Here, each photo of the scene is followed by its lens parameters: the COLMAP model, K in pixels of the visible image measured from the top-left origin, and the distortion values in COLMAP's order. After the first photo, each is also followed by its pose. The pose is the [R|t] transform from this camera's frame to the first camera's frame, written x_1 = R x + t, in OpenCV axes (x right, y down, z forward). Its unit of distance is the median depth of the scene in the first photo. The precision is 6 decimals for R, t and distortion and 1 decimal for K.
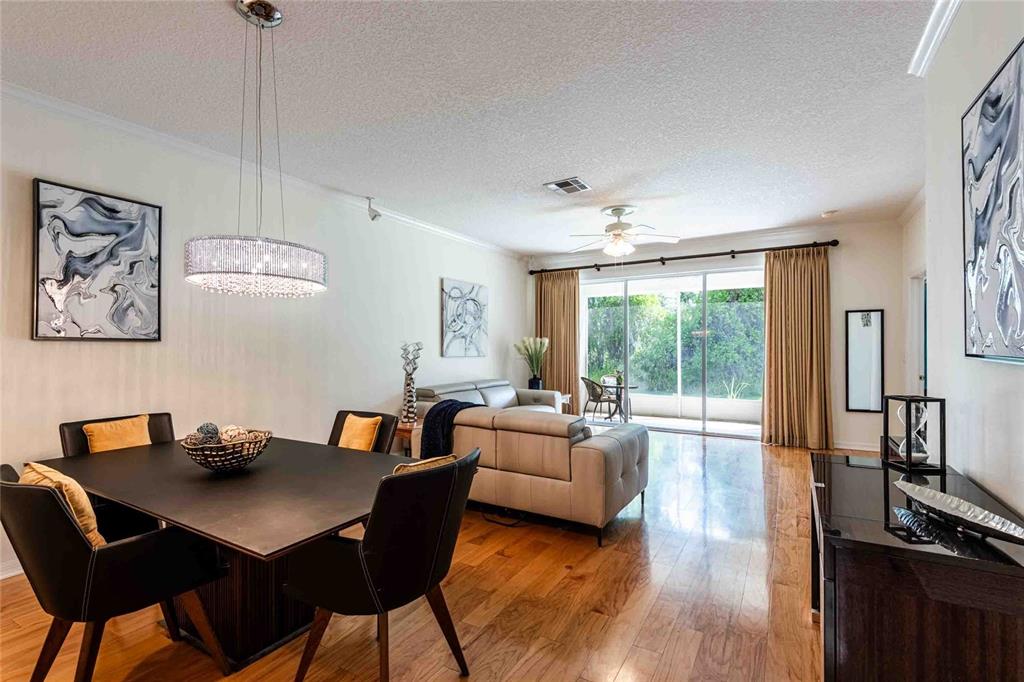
lens RADIAL K [[459.7, 0, 523.9], [0, 459.7, 349.3], [0, 0, 1]] dist [0.017181, -0.009412]
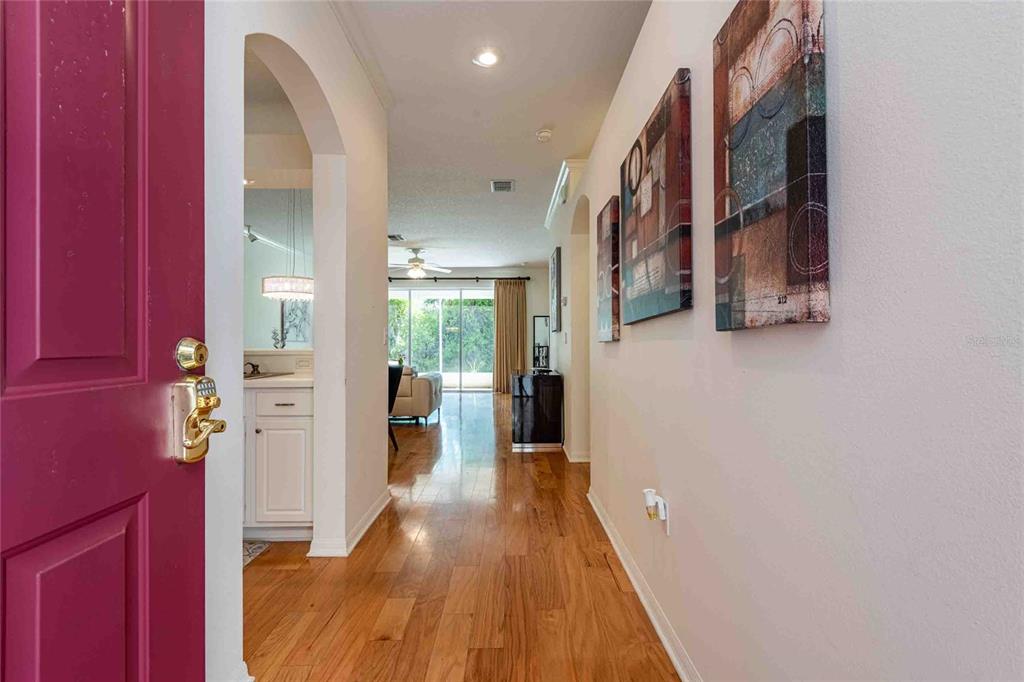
lens RADIAL K [[459.7, 0, 521.2], [0, 459.7, 332.9], [0, 0, 1]] dist [0.017181, -0.009412]
pose [[0.855406, 0.012251, 0.517813, -0.348308], [0.003959, 0.999536, -0.030188, 0.046562], [-0.517942, 0.027873, 0.854961, -0.639600]]
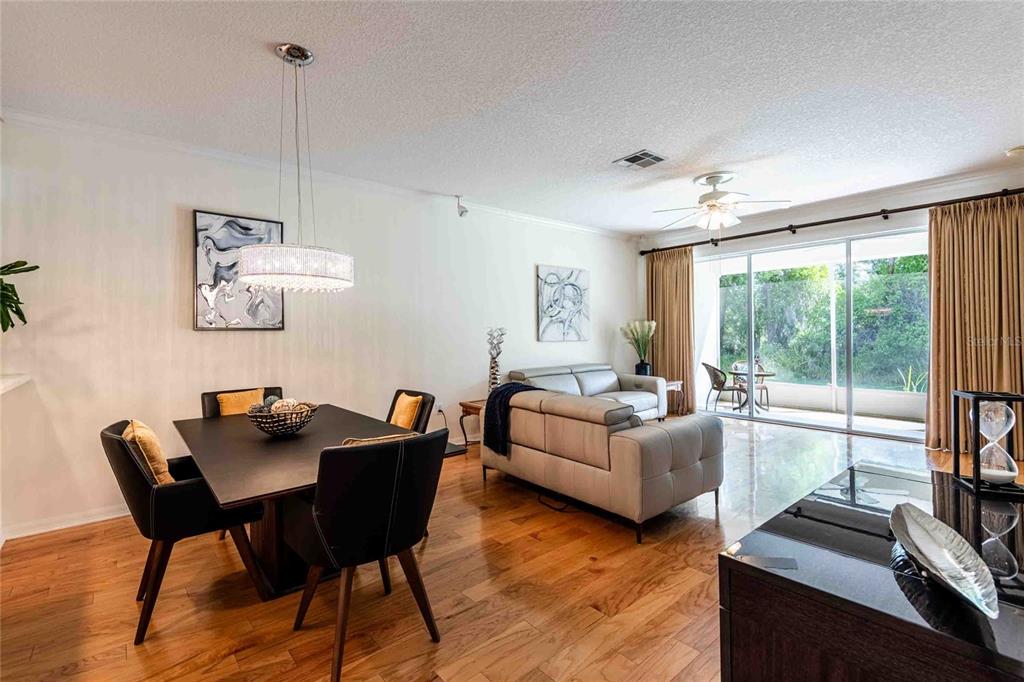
lens RADIAL K [[459.7, 0, 525.7], [0, 459.7, 334.9], [0, 0, 1]] dist [0.017181, -0.009412]
pose [[0.945295, -0.008503, -0.326105, 0.163012], [0.009437, 0.999955, 0.001280, 0.000346], [0.326079, -0.004288, 0.945333, 0.024476]]
